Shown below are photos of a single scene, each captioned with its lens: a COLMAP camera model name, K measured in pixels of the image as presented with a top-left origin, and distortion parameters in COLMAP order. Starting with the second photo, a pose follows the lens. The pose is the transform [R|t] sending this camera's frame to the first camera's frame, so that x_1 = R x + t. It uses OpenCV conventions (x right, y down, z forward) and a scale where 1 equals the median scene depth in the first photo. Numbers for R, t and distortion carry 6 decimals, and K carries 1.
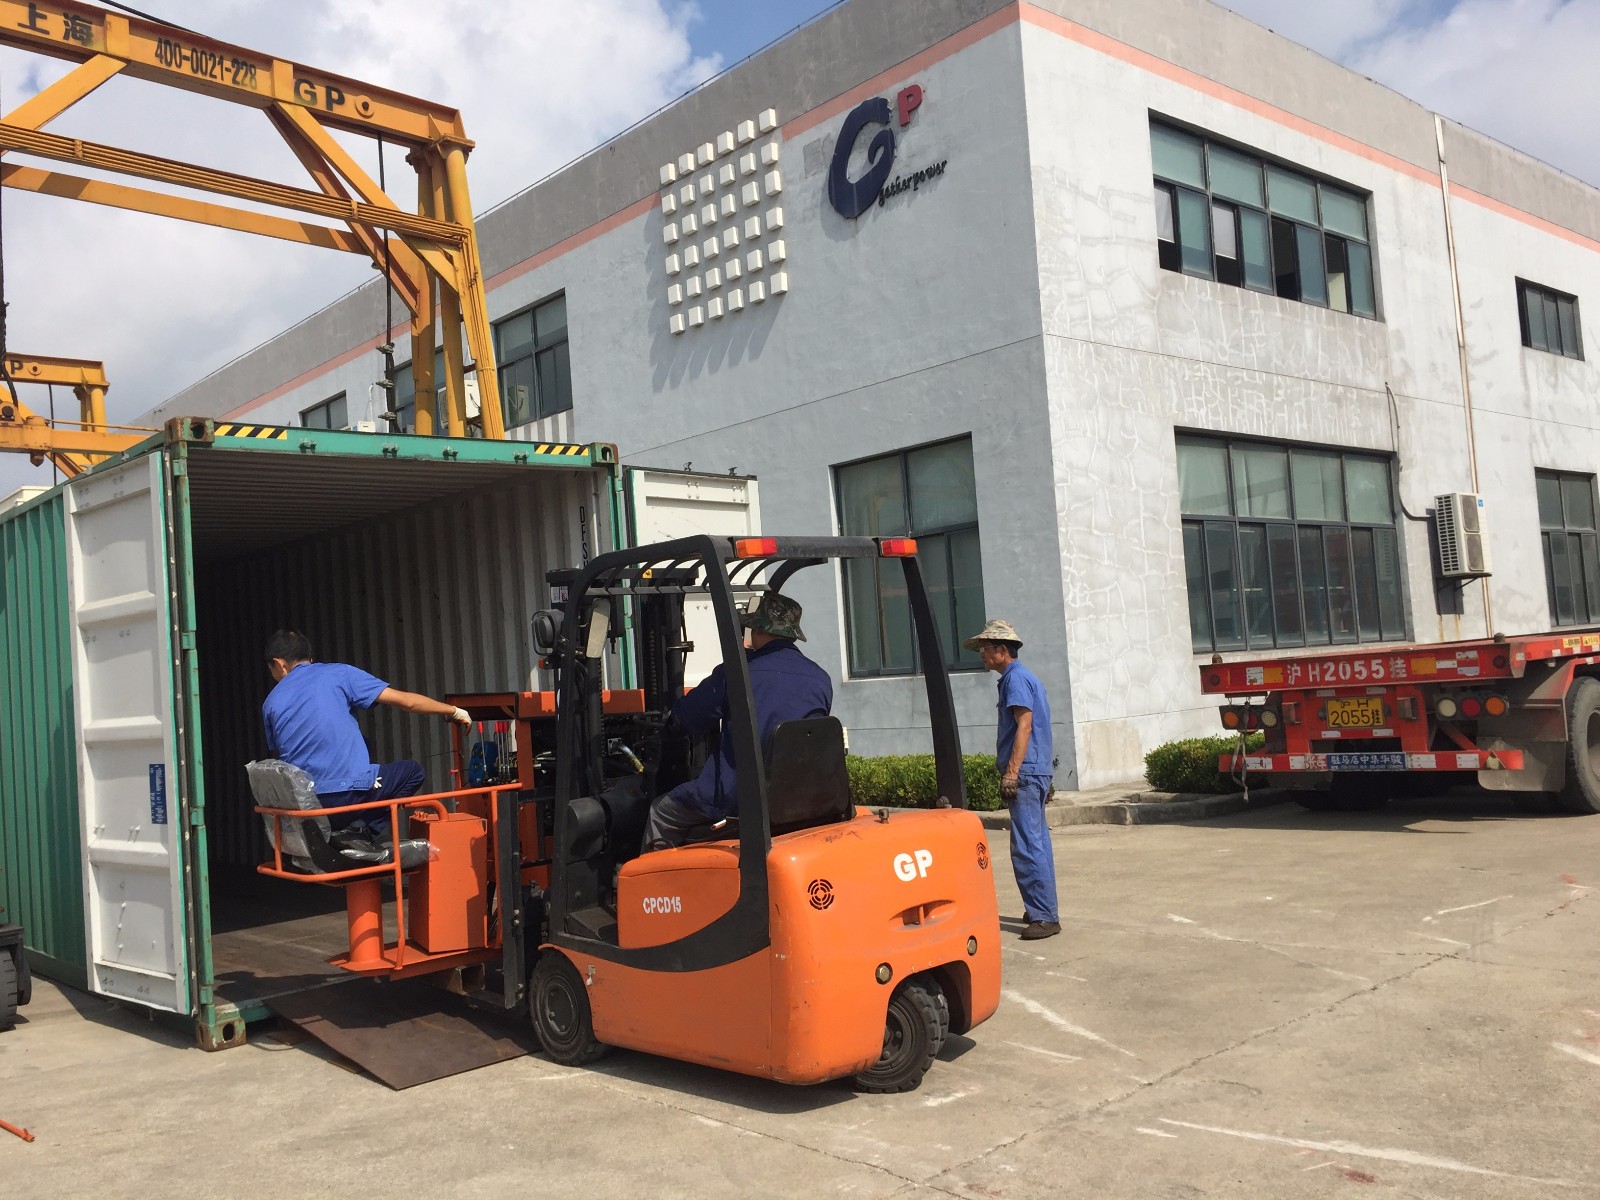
lens RADIAL K [[1381.1, 0, 799.8], [0, 1381.1, 603.5], [0, 0, 1]] dist [0.035938, -0.033642]
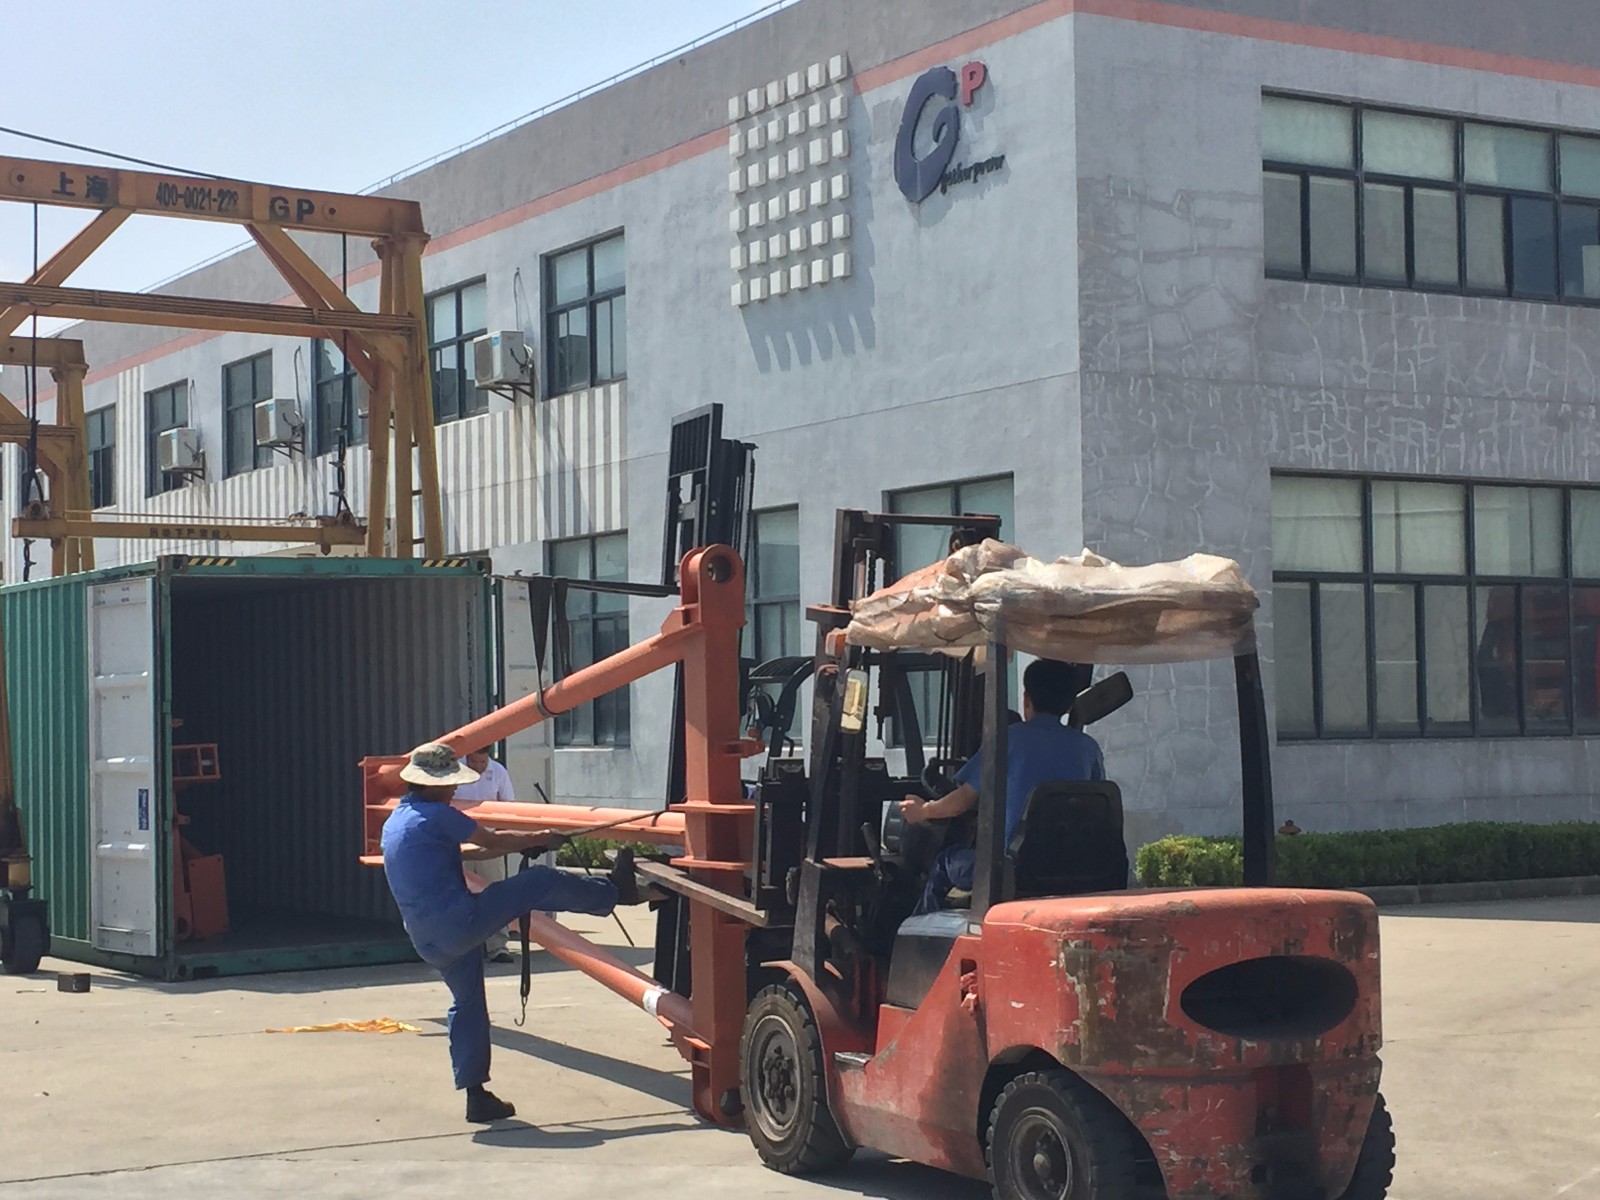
lens RADIAL K [[2763.2, 0, 806.8], [0, 2763.2, 606.3], [0, 0, 1]] dist [0.021538, 0.000000]
pose [[0.982925, 0.046034, -0.178158, 0.293677], [-0.042982, 0.998856, 0.020950, -0.066728], [0.178919, -0.012935, 0.983779, -0.694895]]
